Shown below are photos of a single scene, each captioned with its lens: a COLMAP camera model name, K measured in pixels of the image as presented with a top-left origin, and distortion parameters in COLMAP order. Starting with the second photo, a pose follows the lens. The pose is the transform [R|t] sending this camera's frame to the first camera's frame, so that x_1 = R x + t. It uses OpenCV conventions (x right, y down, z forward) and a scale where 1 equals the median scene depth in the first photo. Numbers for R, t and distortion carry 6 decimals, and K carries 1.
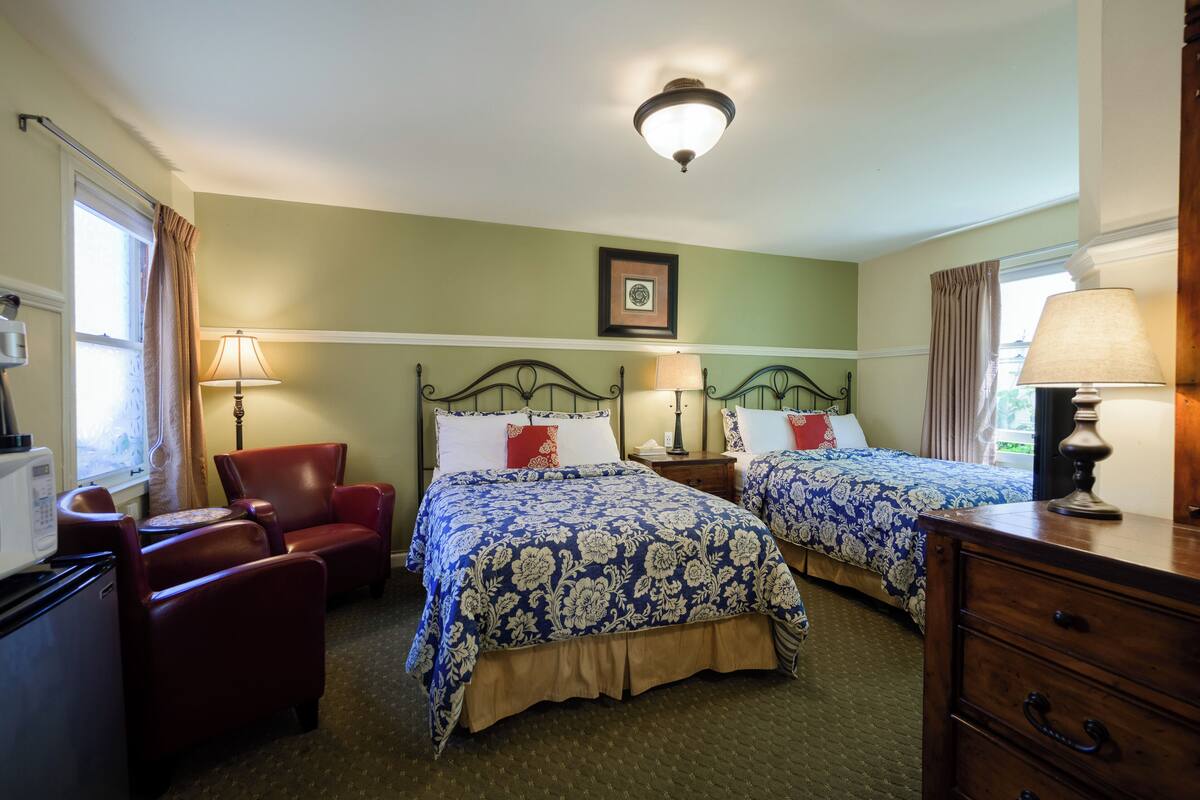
lens RADIAL K [[519.8, 0, 600.0], [0, 519.8, 400.0], [0, 0, 1]] dist [0.001815, 0.000235]
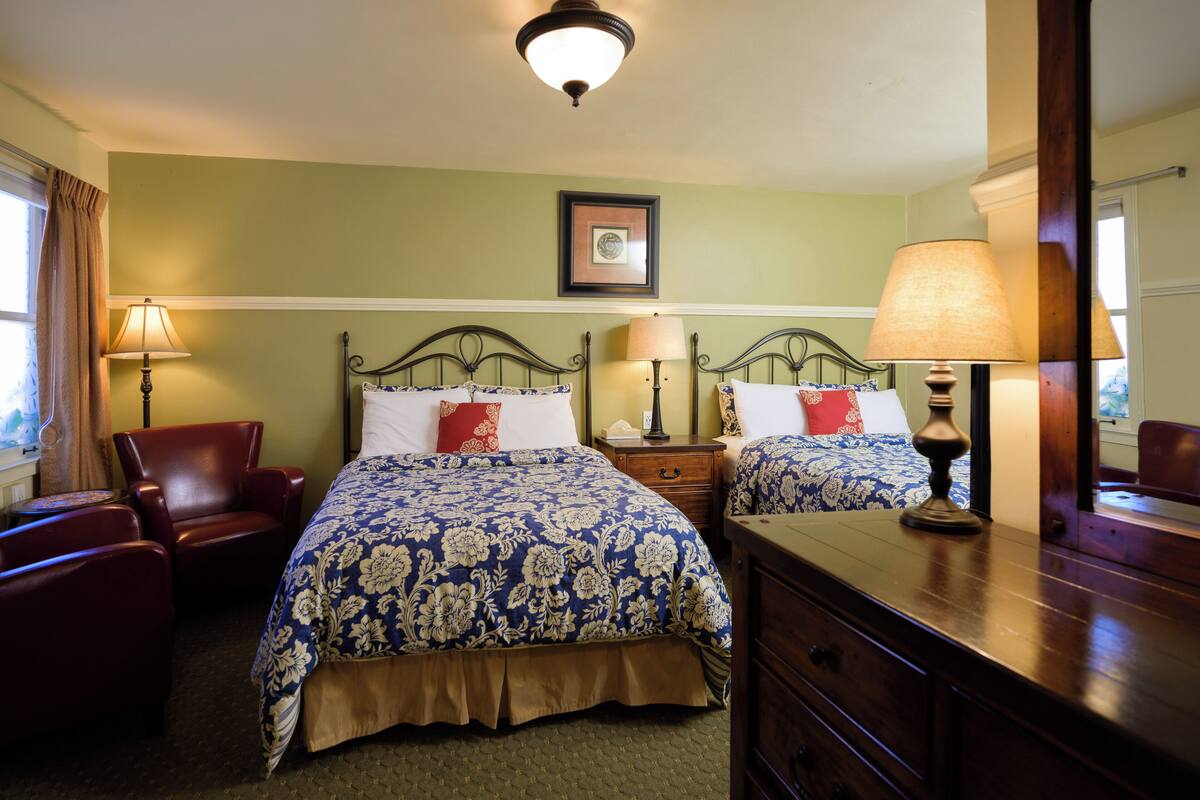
lens RADIAL K [[628.3, 0, 561.4], [0, 628.3, 360.6], [0, 0, 1]] dist [-0.000174, 0.000395]
pose [[0.990903, -0.003363, -0.134533, 0.190489], [0.001507, 0.999902, -0.013895, -0.006904], [0.134567, 0.013566, 0.990812, -0.006512]]
